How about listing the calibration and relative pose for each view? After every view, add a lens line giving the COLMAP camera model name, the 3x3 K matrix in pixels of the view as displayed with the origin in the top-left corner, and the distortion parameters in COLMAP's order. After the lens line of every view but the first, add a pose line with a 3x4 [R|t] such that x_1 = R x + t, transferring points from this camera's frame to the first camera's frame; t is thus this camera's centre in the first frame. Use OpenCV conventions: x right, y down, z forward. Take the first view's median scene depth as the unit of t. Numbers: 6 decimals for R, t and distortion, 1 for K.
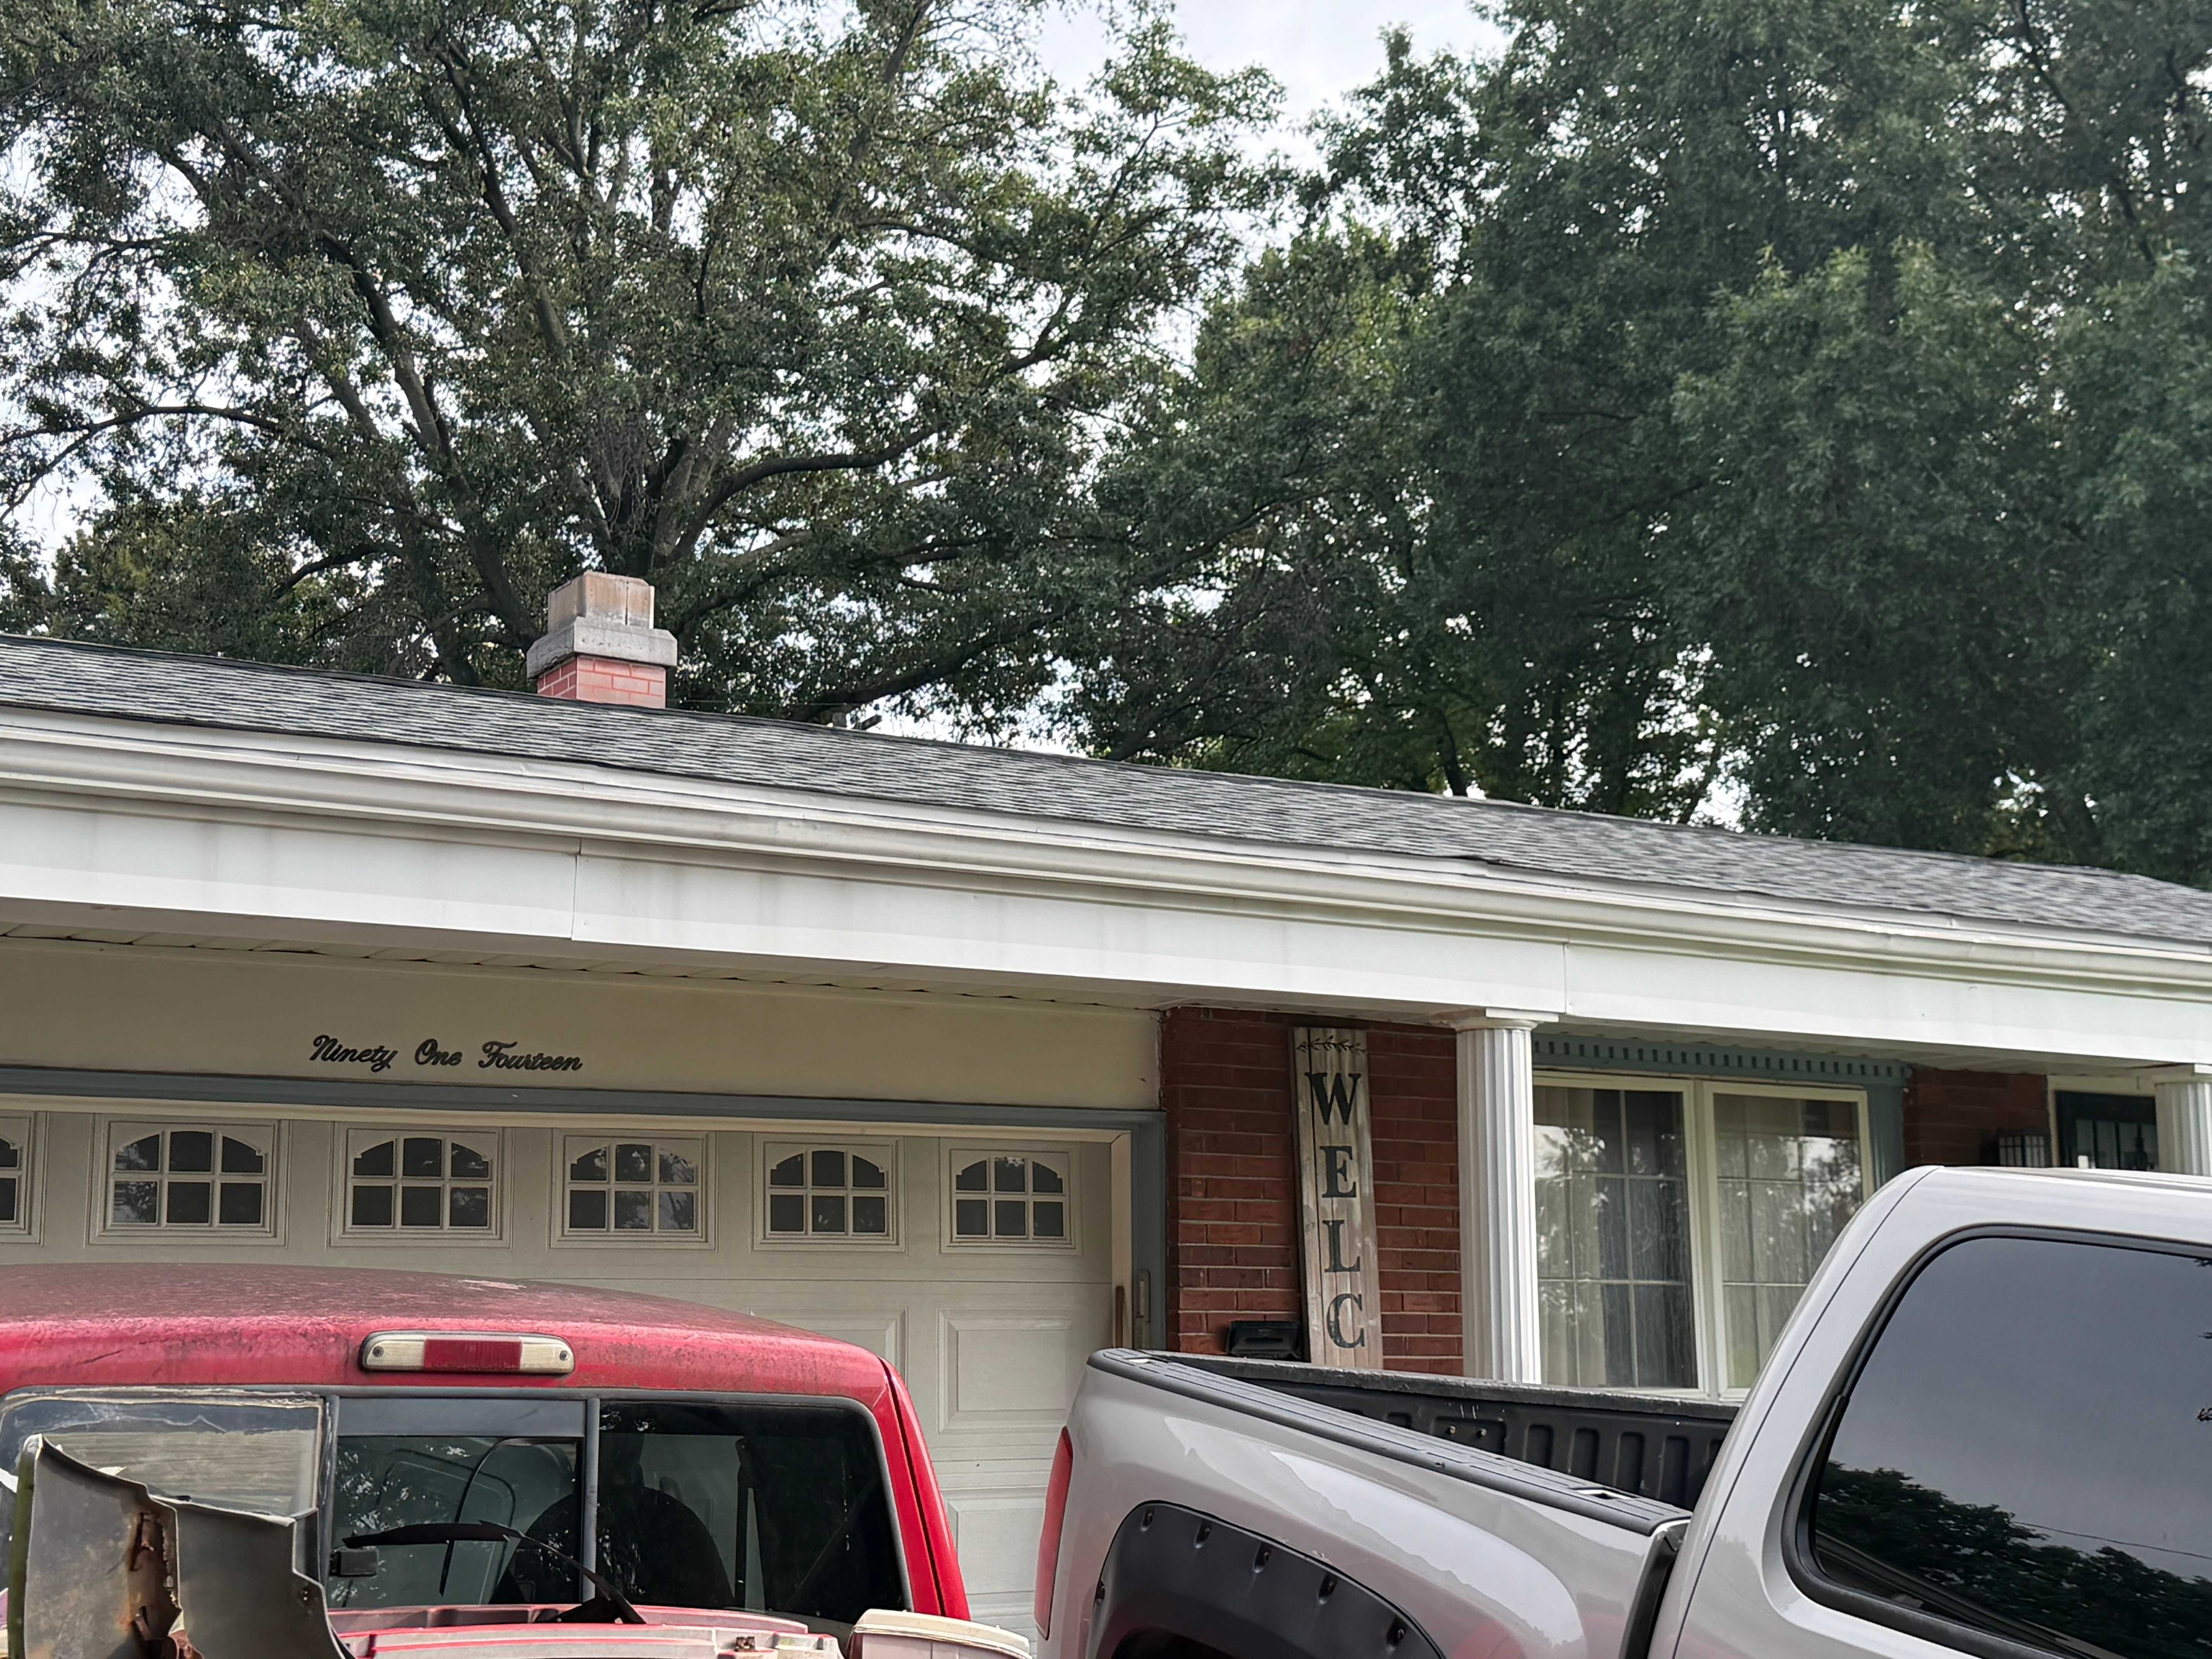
lens RADIAL K [[2996.3, 0, 1101.9], [0, 2996.3, 840.4], [0, 0, 1]] dist [0.117277, -0.067248]
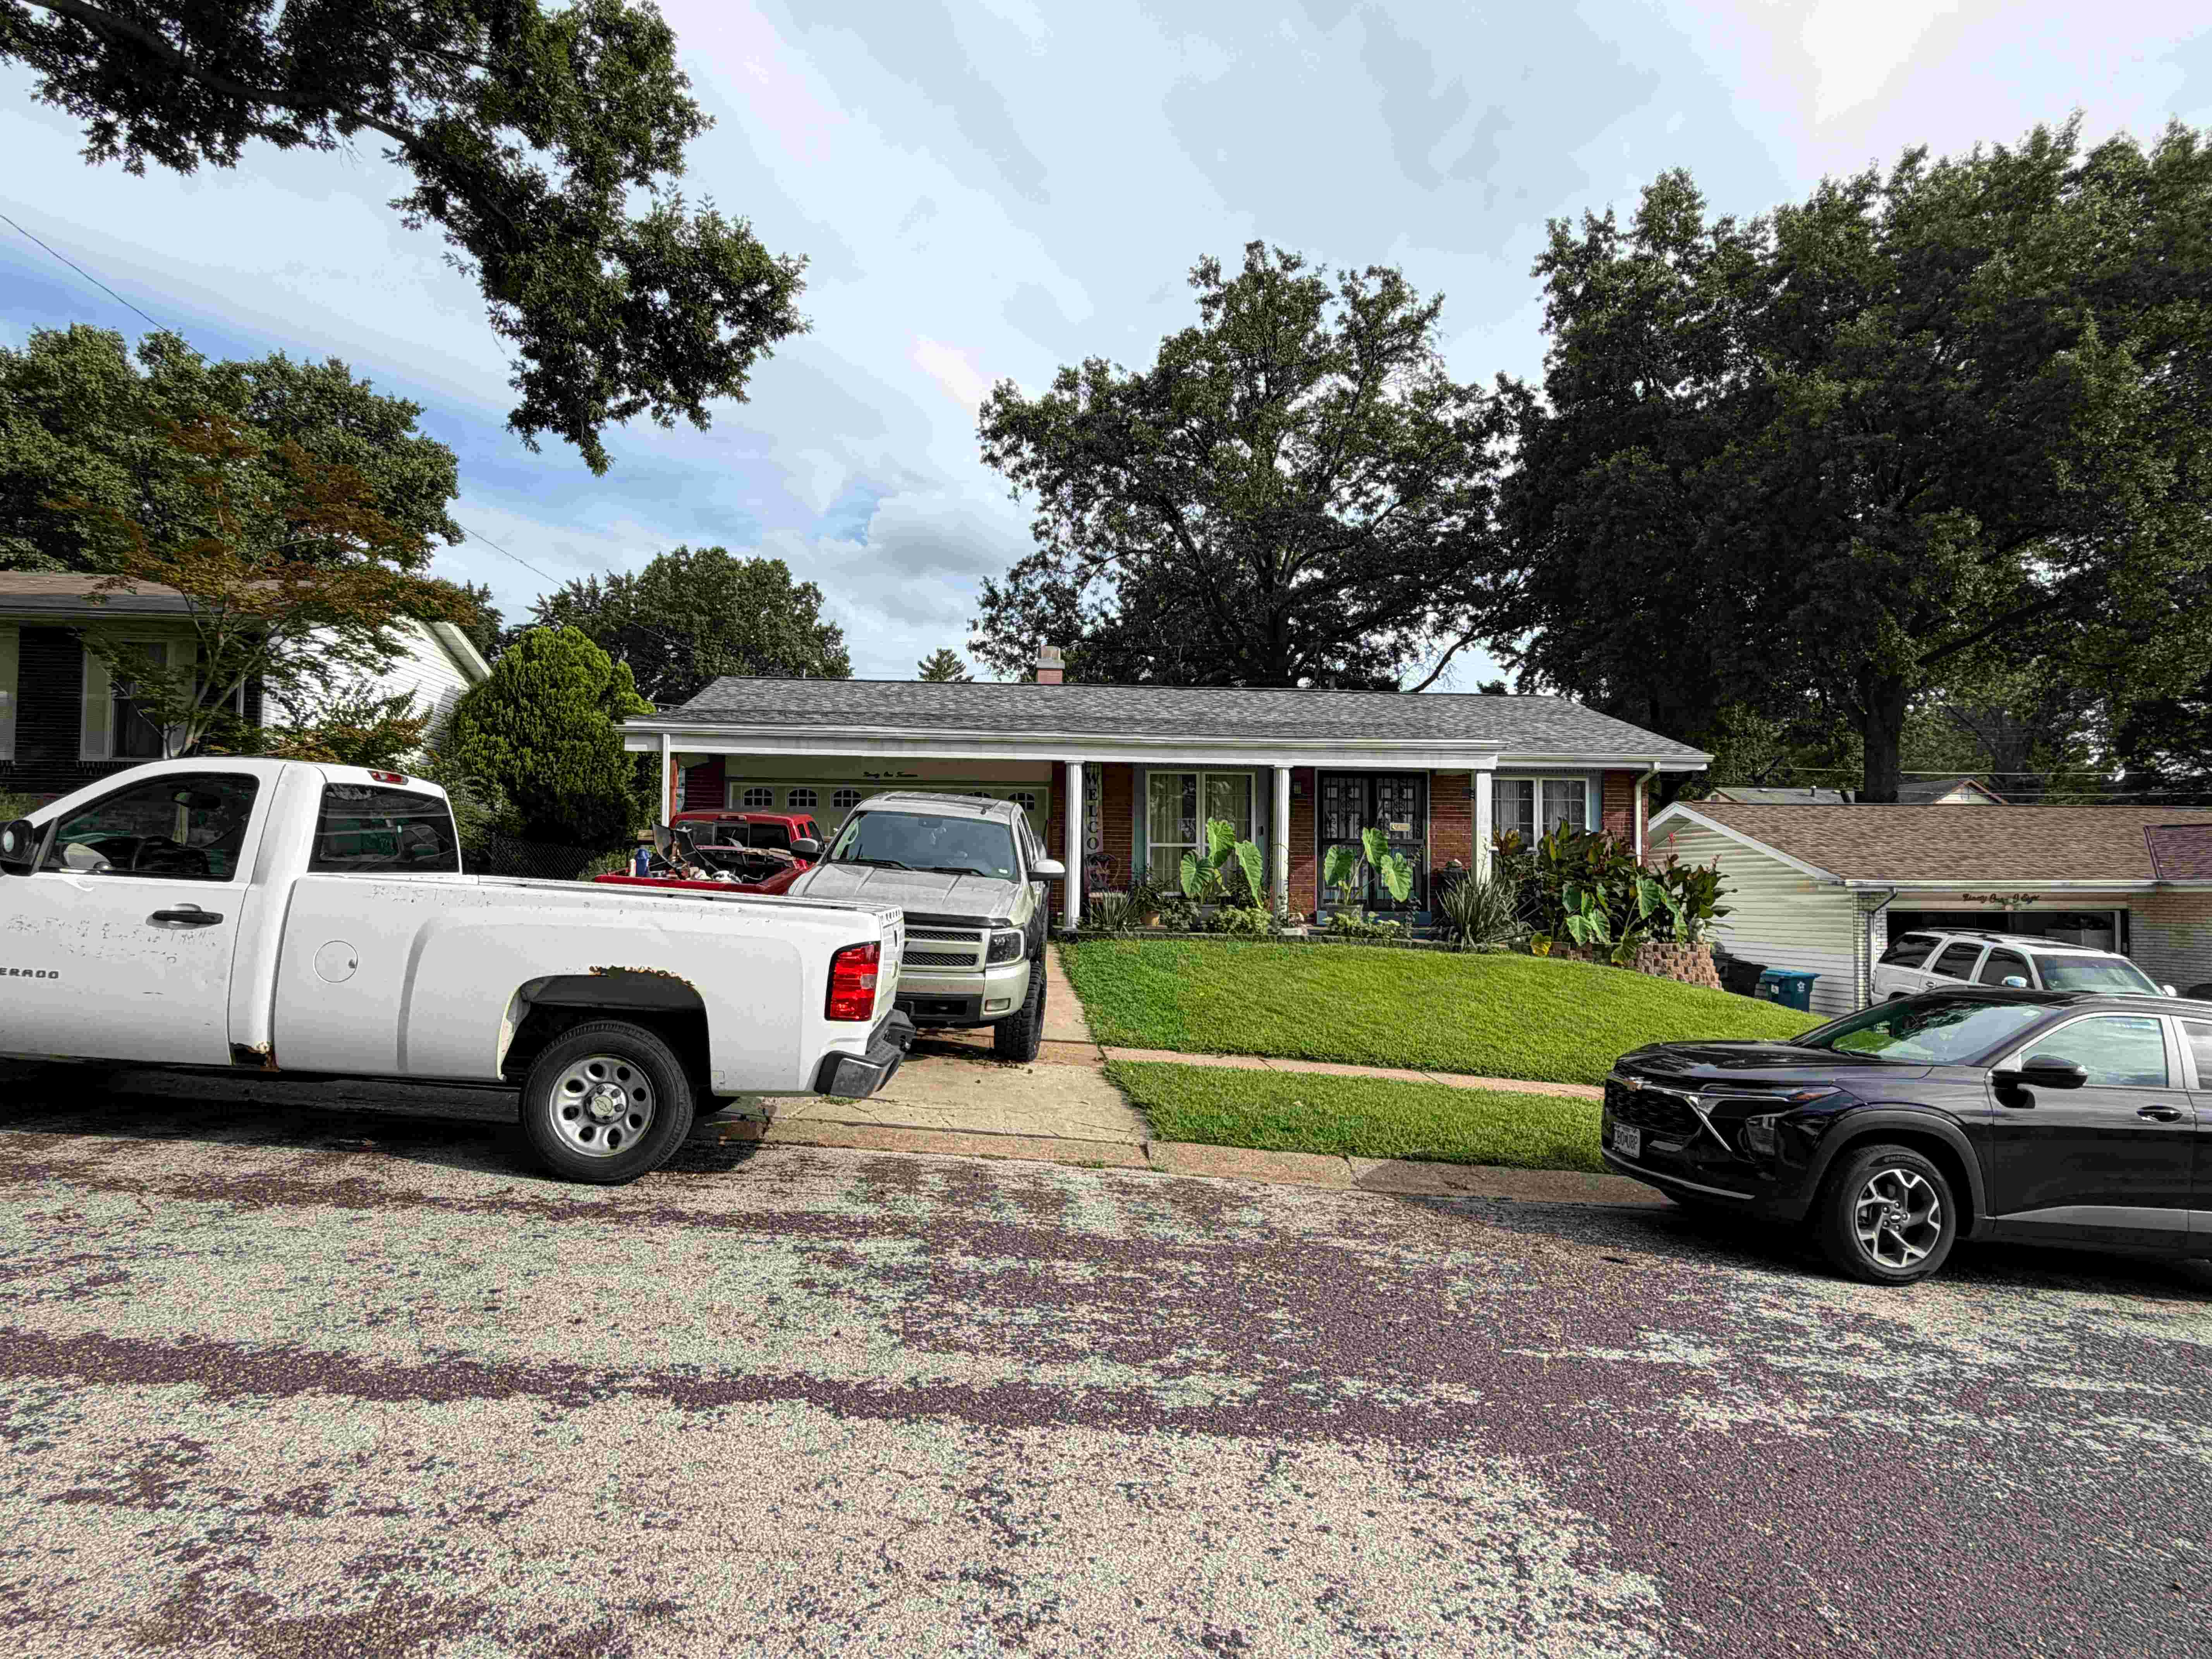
lens RADIAL K [[1218.6, 0, 1112.6], [0, 1218.6, 825.4], [0, 0, 1]] dist [-0.002350, -0.000270]
pose [[0.904720, -0.006503, -0.425958, 0.242935], [0.061592, 0.991374, 0.115685, -0.014579], [0.421531, -0.130898, 0.897316, -0.173305]]
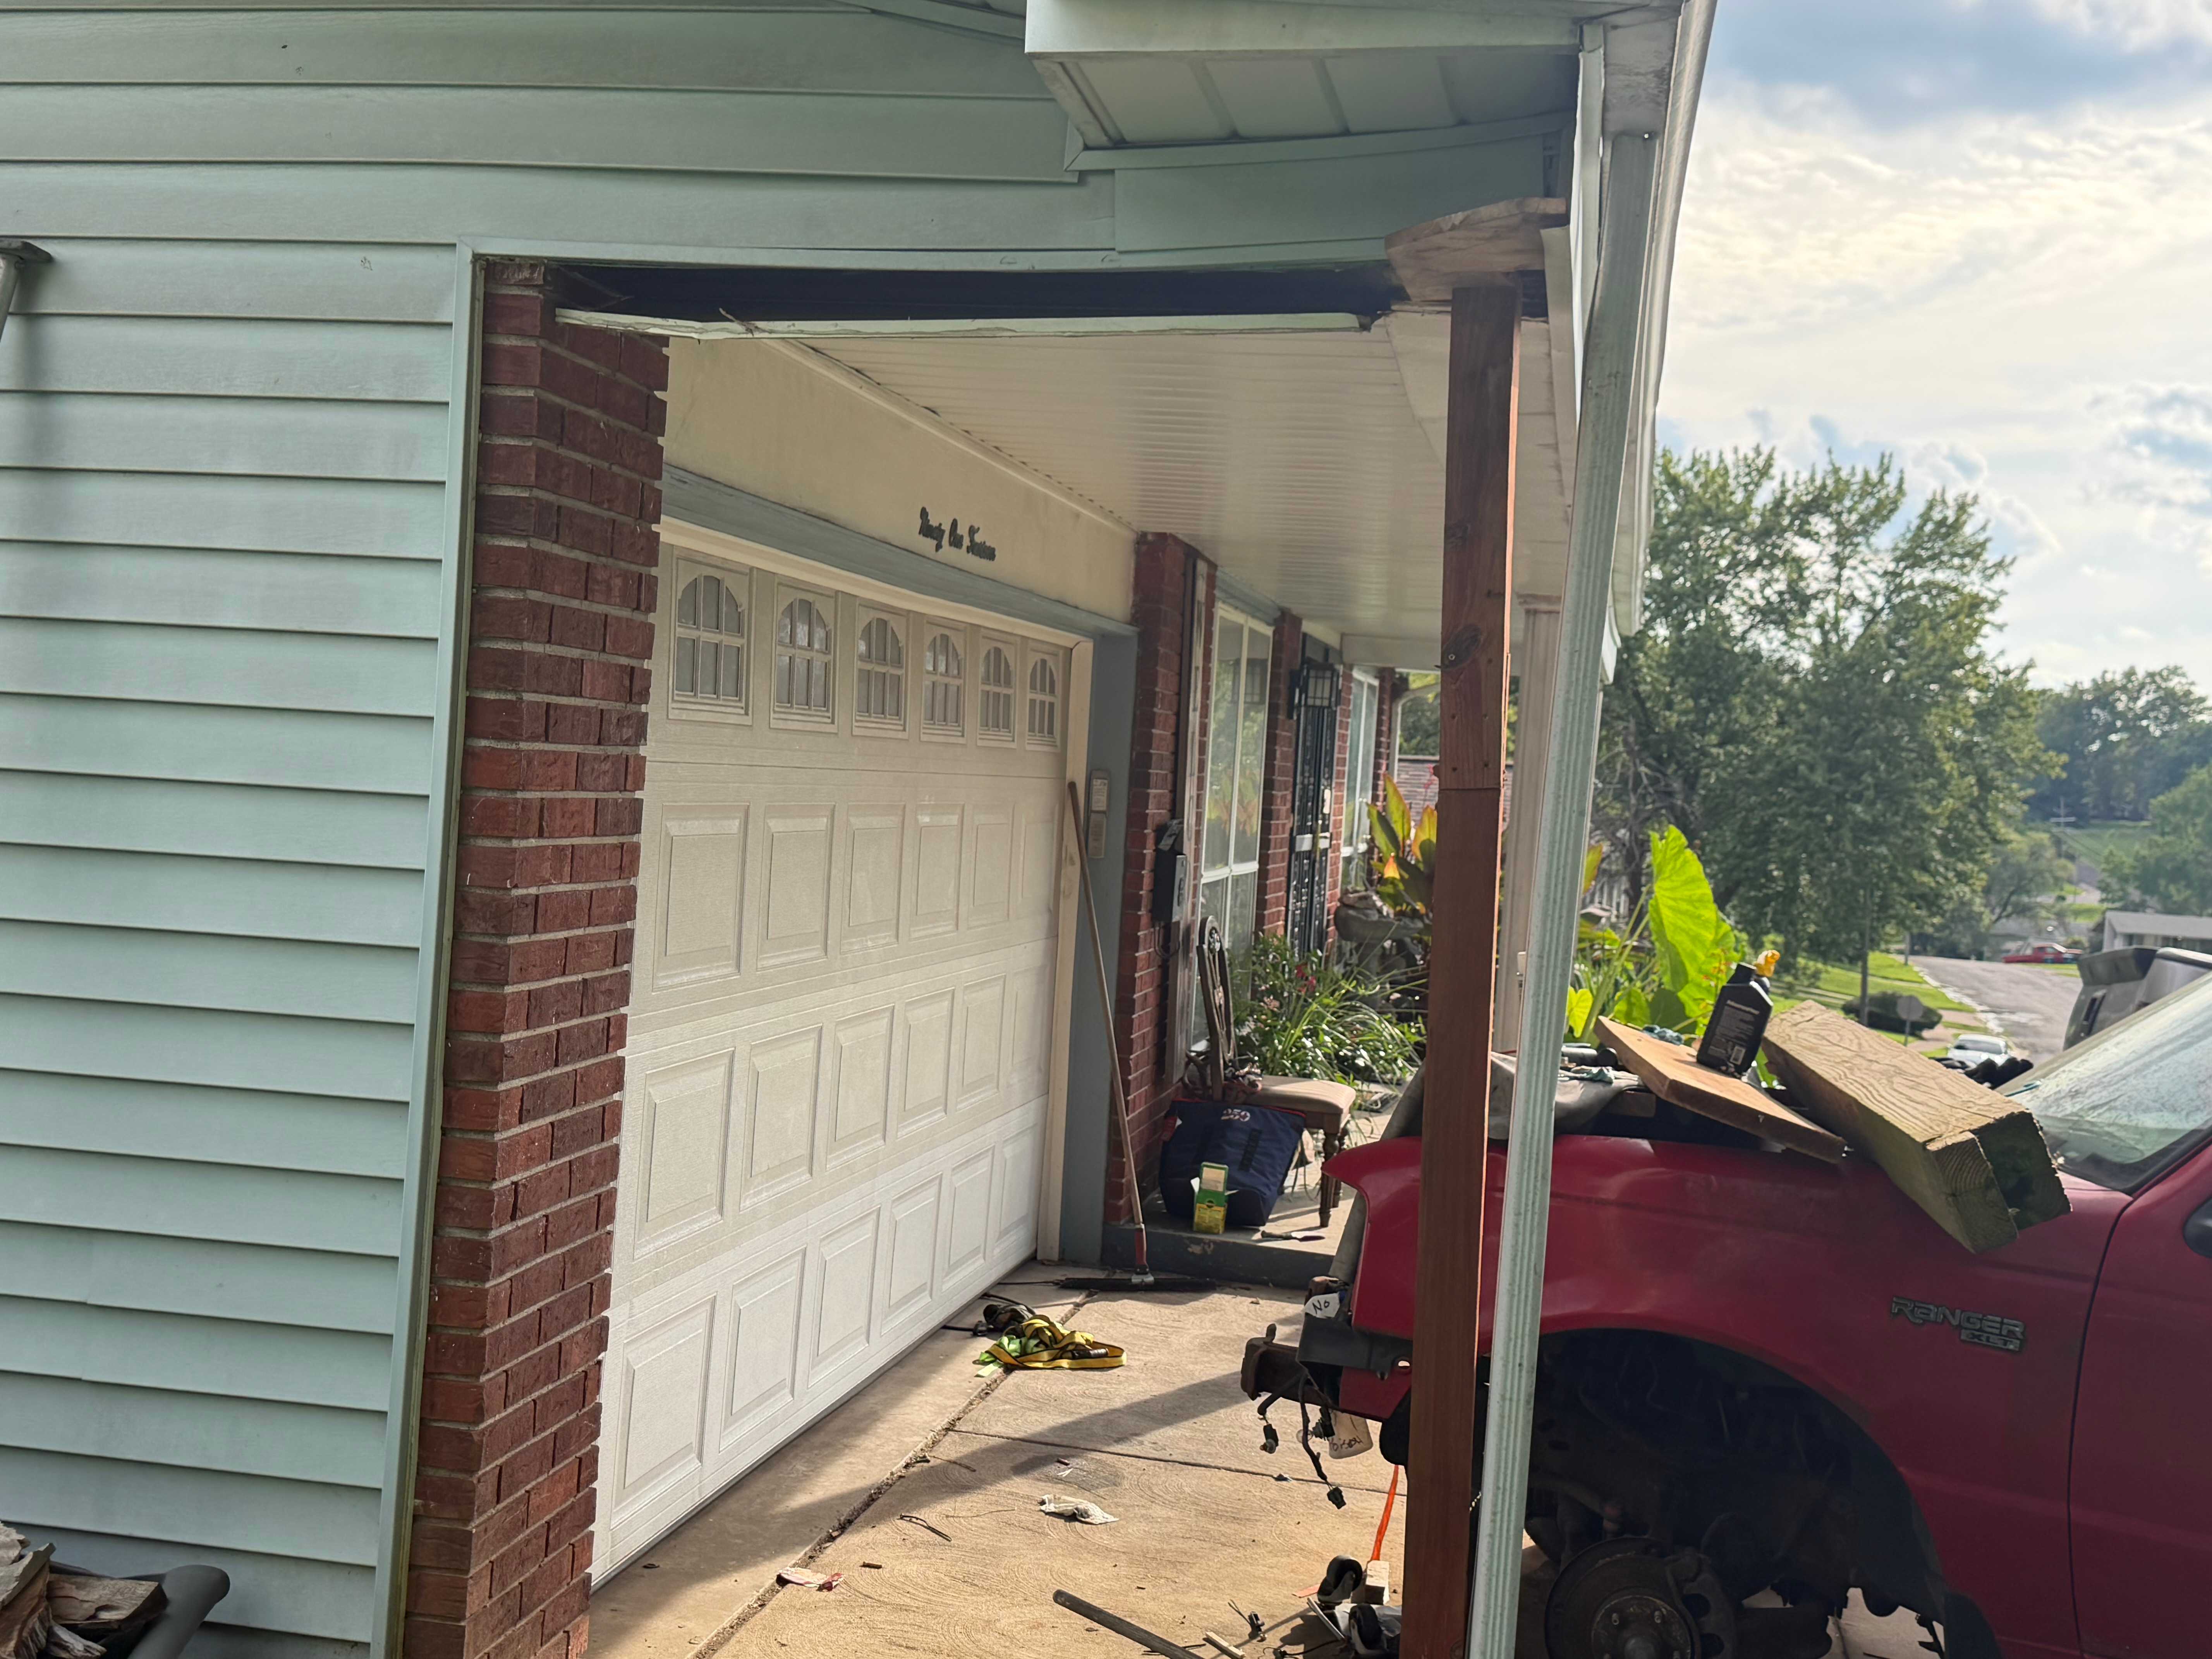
lens RADIAL K [[2610.0, 0, 1106.0], [0, 2610.0, 829.5], [0, 0, 1]] dist [0.183243, -0.394115]
pose [[0.672254, 0.031938, 0.739631, -0.183491], [-0.195414, 0.971291, 0.135671, 0.009658], [-0.714064, -0.235739, 0.659196, 0.100140]]
